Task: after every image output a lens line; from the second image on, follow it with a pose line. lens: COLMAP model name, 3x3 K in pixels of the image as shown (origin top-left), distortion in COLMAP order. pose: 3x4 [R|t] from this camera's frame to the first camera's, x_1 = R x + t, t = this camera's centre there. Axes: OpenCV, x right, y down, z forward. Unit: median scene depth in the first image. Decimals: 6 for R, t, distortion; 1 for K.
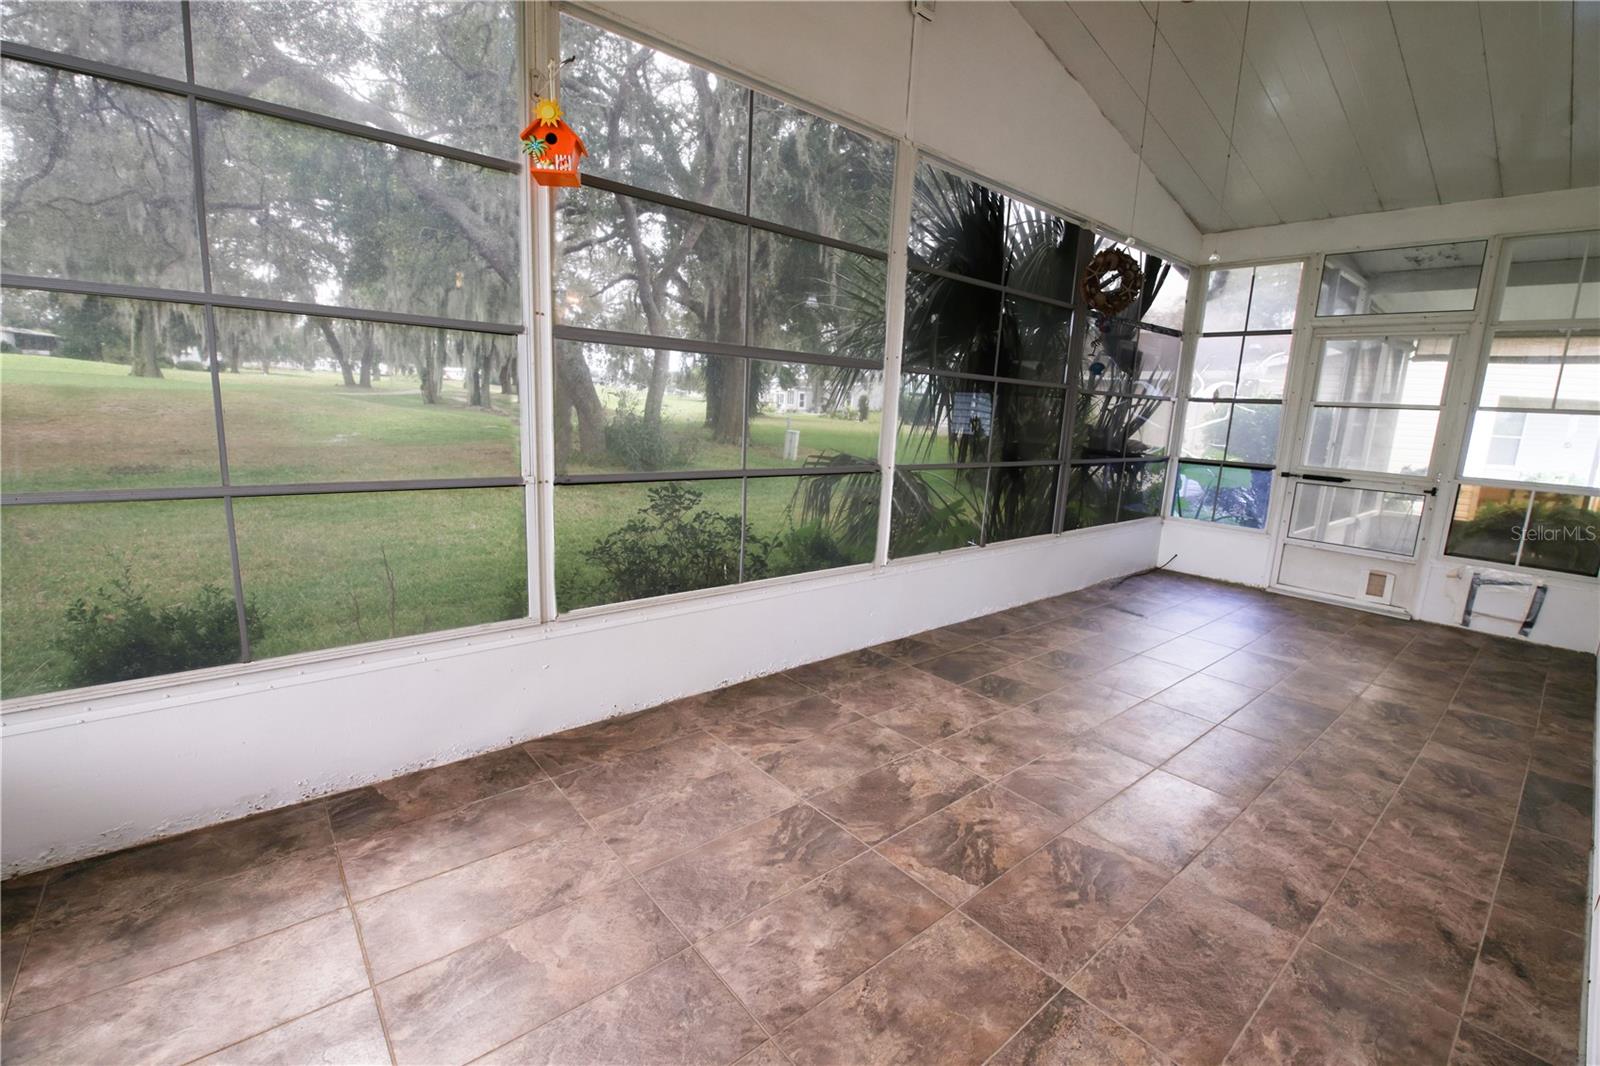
lens RADIAL K [[686.2, 0, 802.7], [0, 686.2, 532.5], [0, 0, 1]] dist [-0.009247, -0.004047]
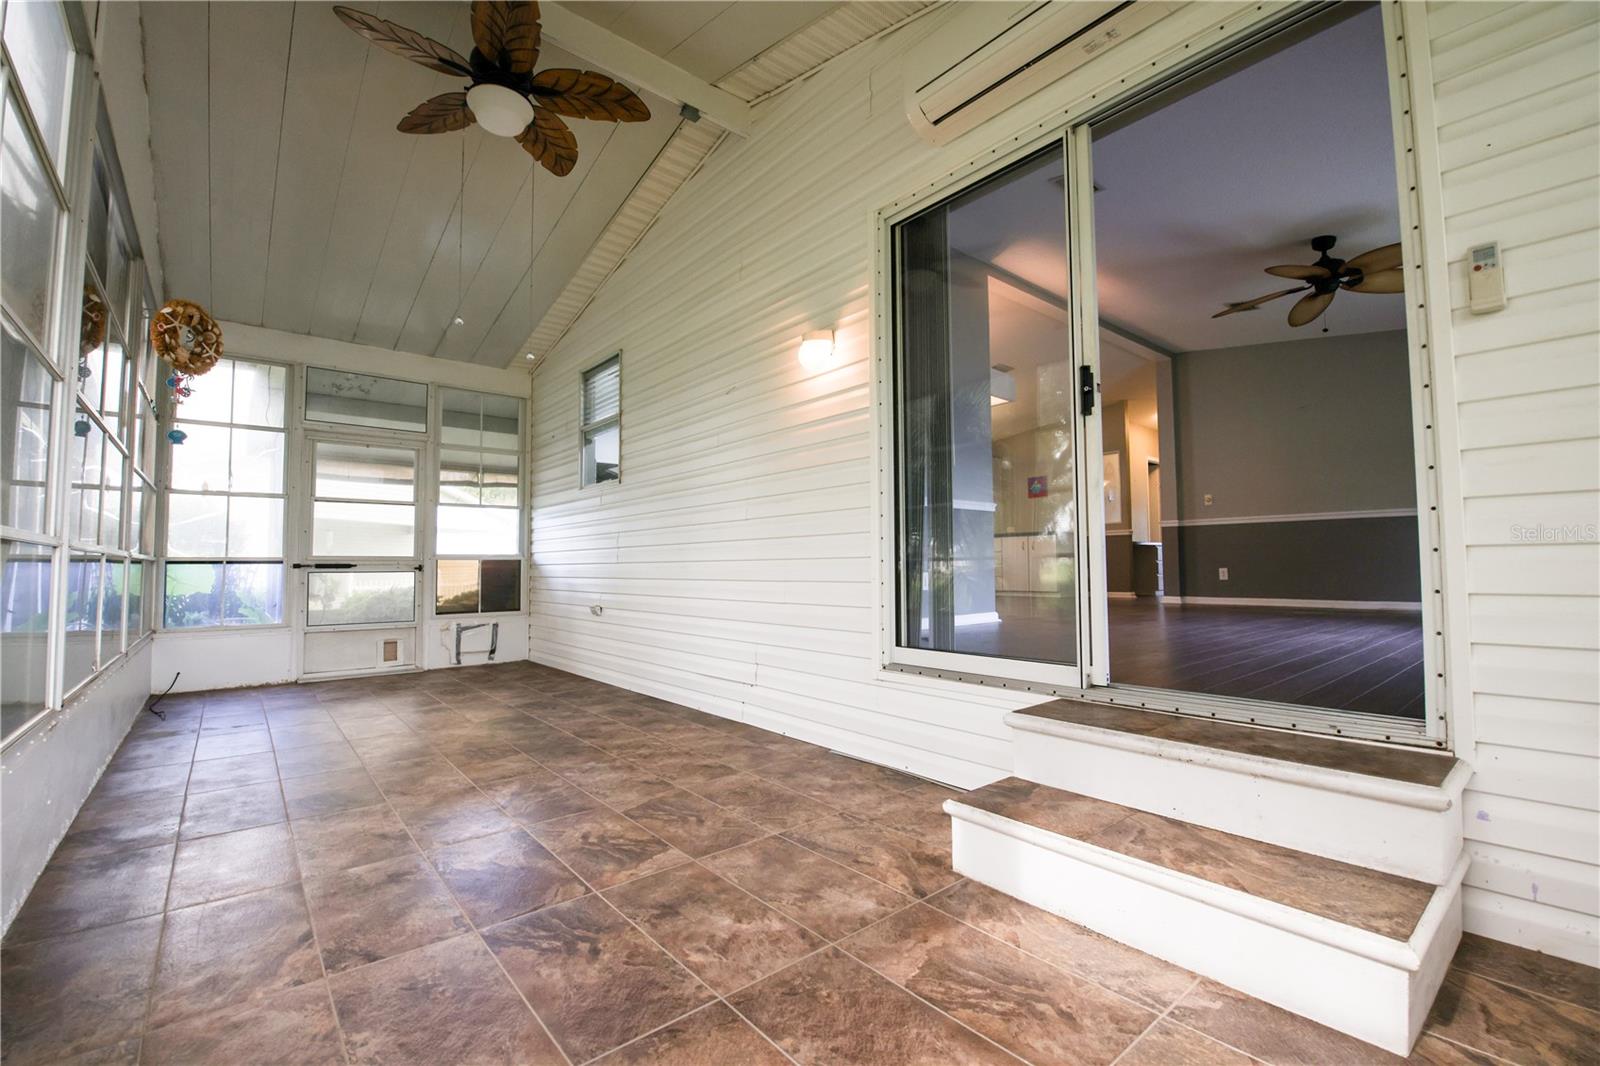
lens RADIAL K [[686.2, 0, 802.7], [0, 686.2, 527.8], [0, 0, 1]] dist [-0.009247, -0.004047]
pose [[0.001366, 0.010263, 0.999946, -0.736682], [0.194642, 0.980820, -0.010333, 0.039826], [-0.980873, 0.194646, -0.000658, 0.565902]]
